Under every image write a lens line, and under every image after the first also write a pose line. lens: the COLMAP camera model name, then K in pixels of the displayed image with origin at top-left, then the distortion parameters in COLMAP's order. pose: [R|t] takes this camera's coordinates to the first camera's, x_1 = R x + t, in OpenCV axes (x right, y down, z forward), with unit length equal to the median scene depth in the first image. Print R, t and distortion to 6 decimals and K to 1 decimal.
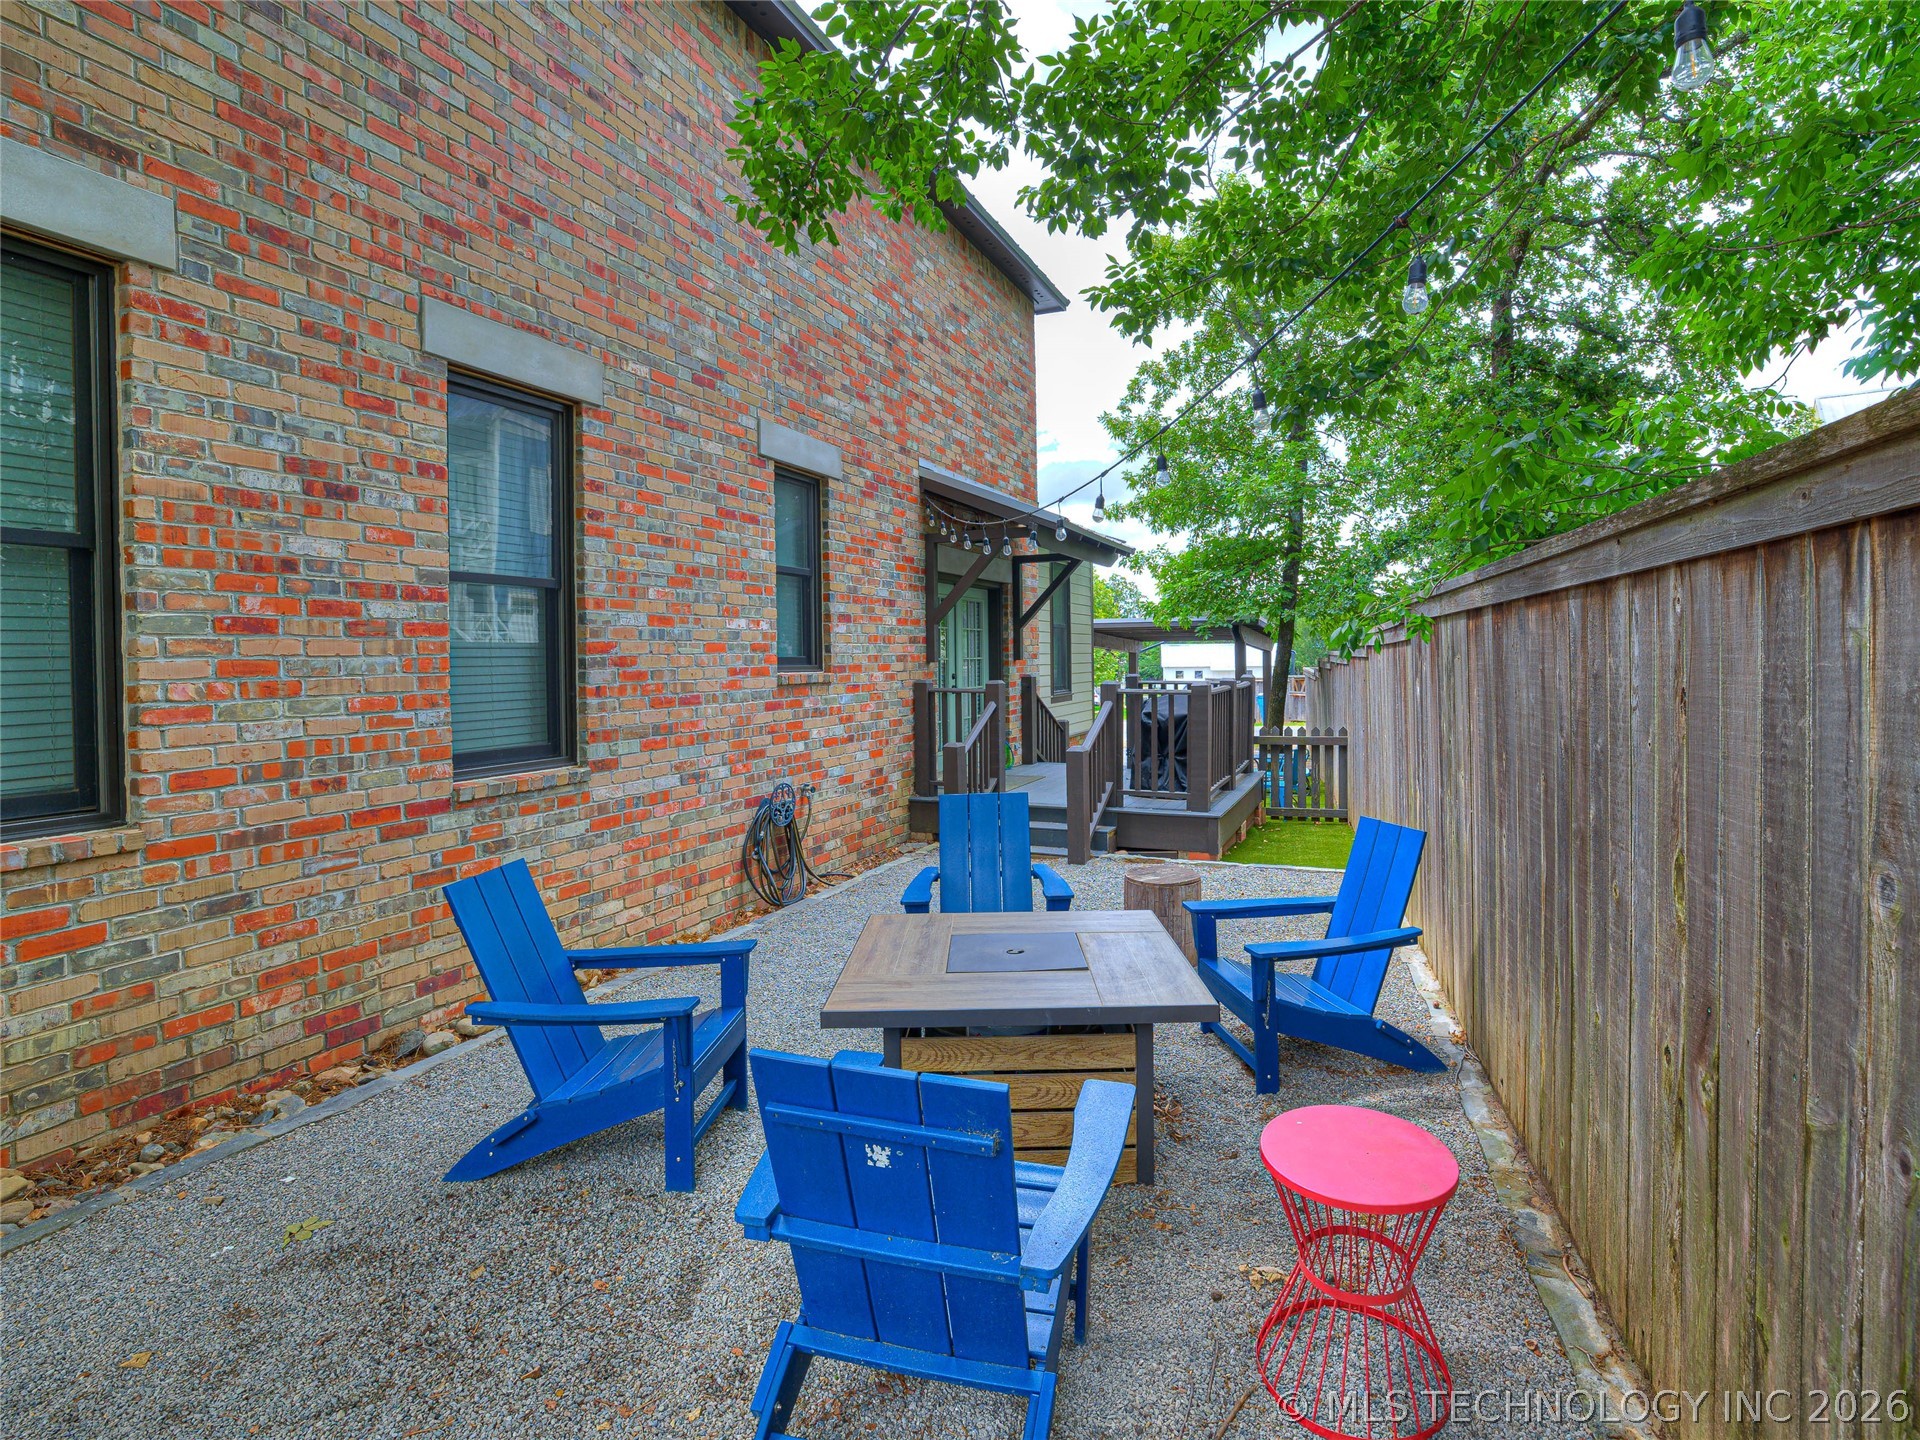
lens RADIAL K [[932.5, 0, 1035.9], [0, 932.5, 670.8], [0, 0, 1]] dist [-0.030060, 0.001390]
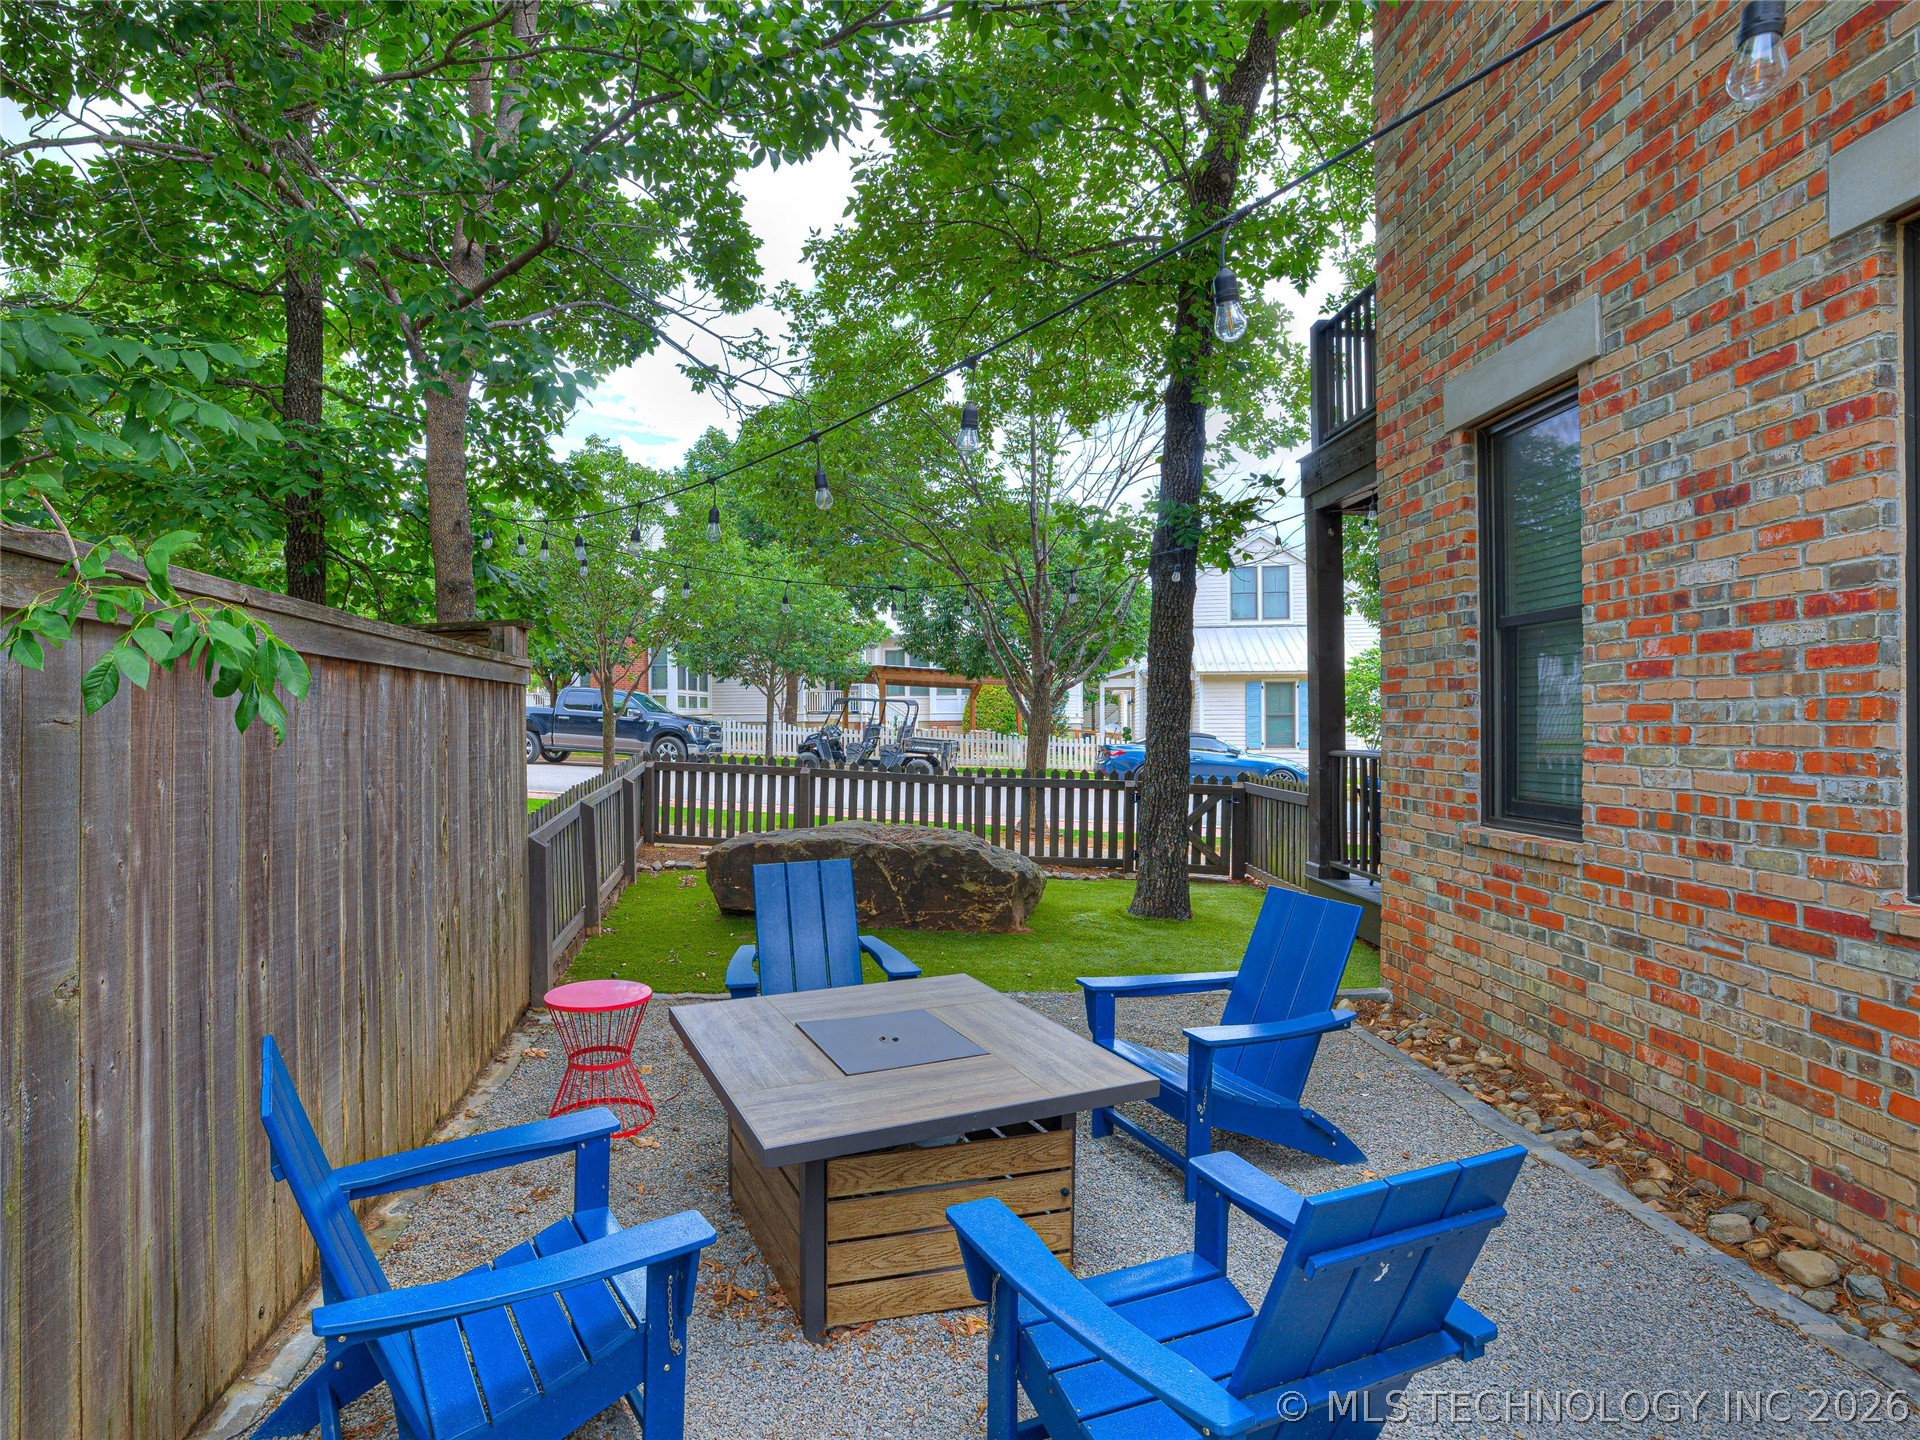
lens RADIAL K [[929.4, 0, 960.0], [0, 929.4, 720.0], [0, 0, 1]] dist [-0.052212, 0.020711]
pose [[-0.896524, 0.015980, -0.442707, 0.112526], [0.009385, 0.999810, 0.017085, -0.008874], [0.442896, 0.011163, -0.896504, 0.736940]]
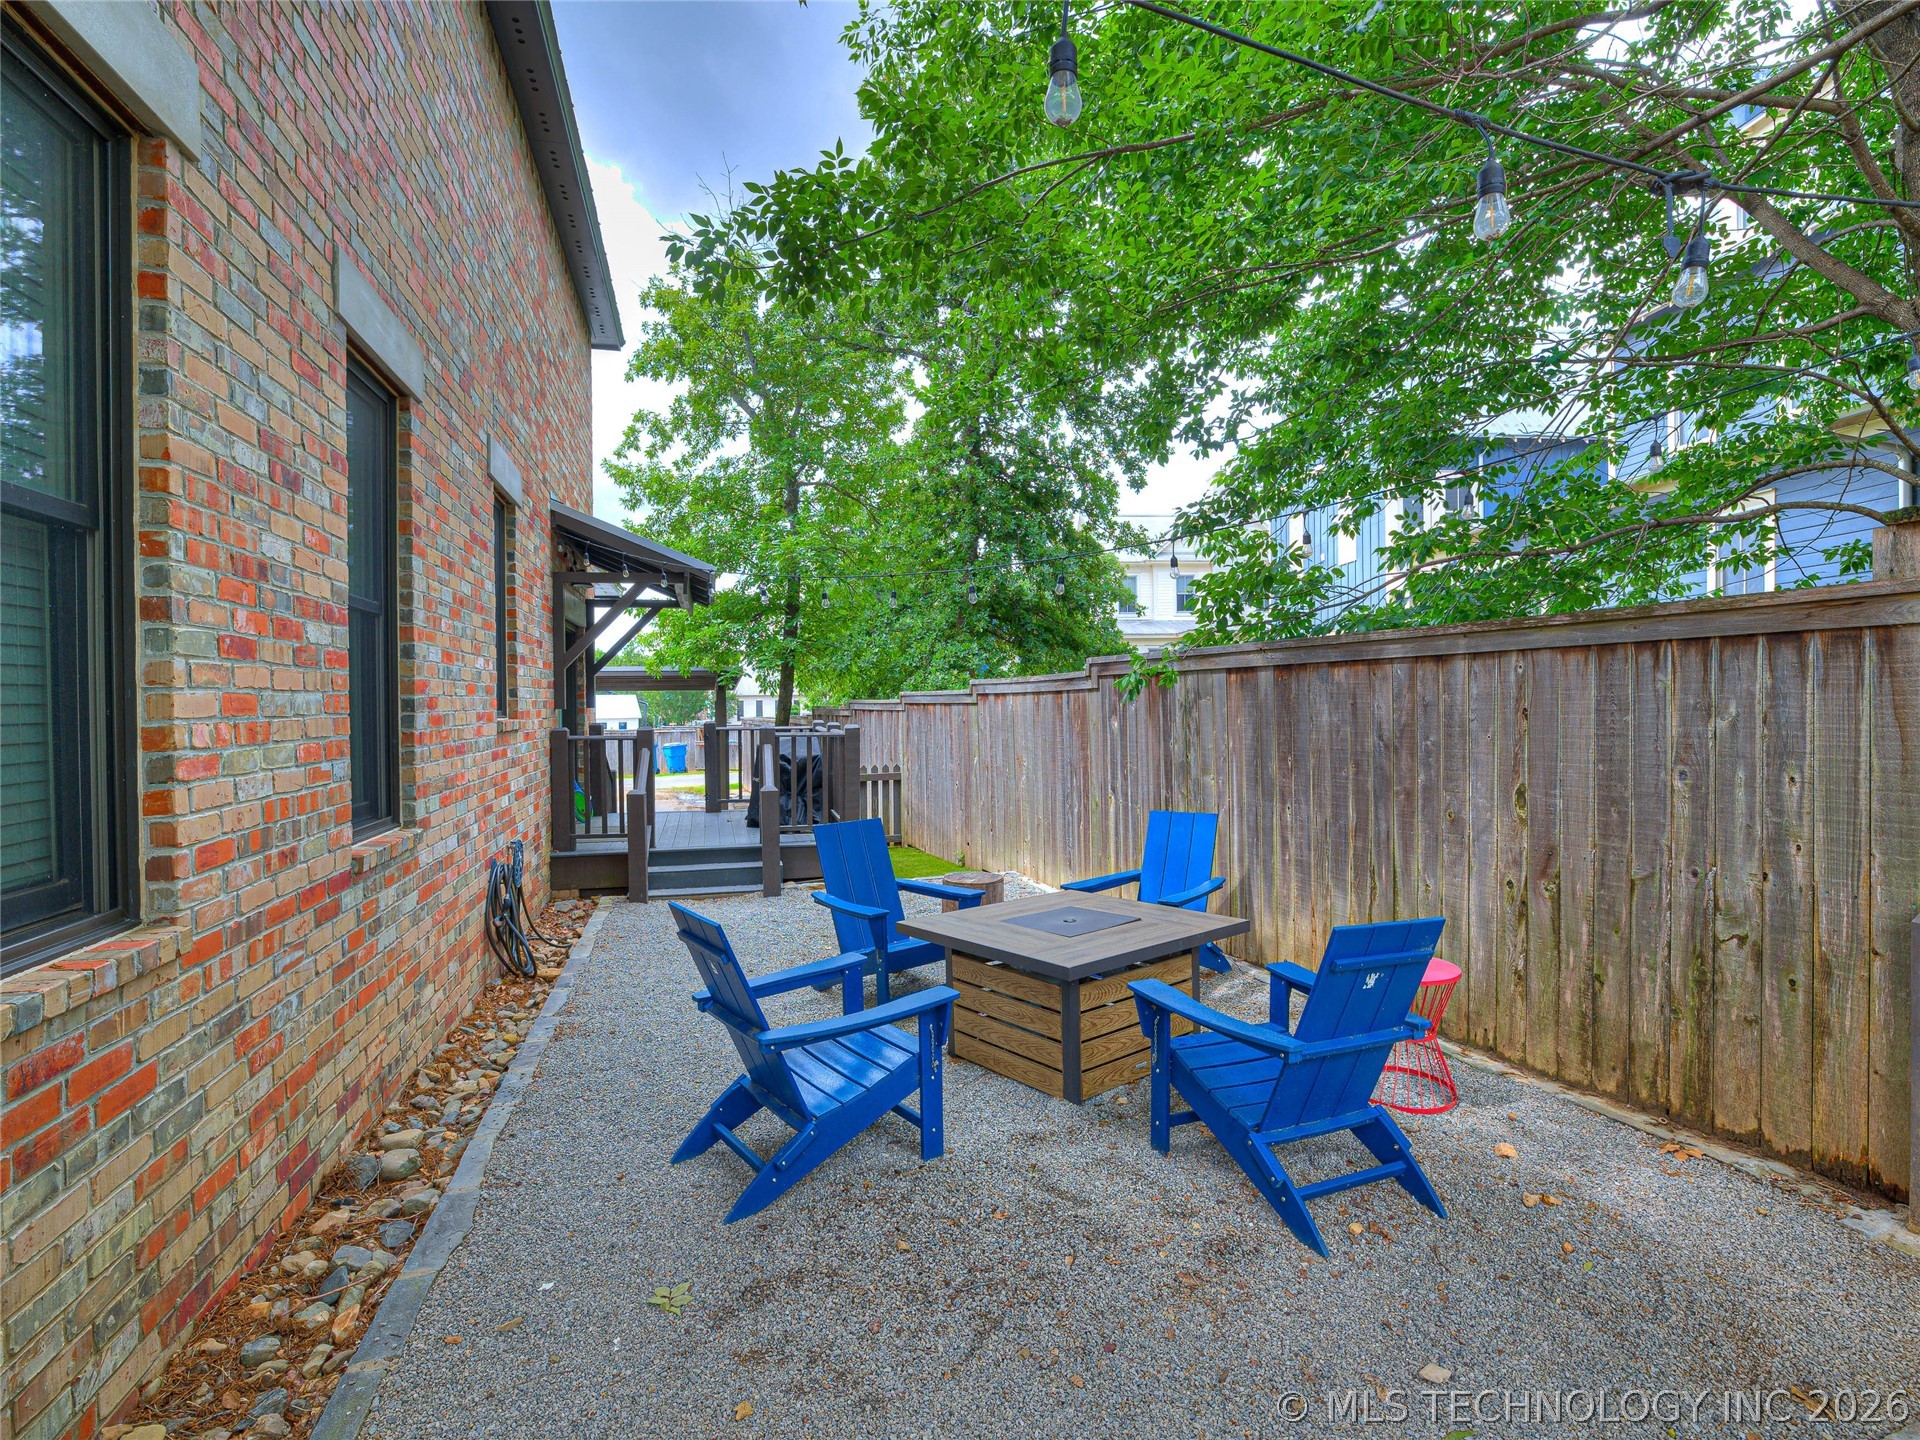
lens RADIAL K [[929.4, 0, 960.0], [0, 929.4, 720.0], [0, 0, 1]] dist [-0.052212, 0.020711]
pose [[0.798814, -0.009017, 0.601511, -0.399019], [0.011561, 0.999933, -0.000364, 0.007967], [-0.601467, 0.007245, 0.798865, 0.022311]]
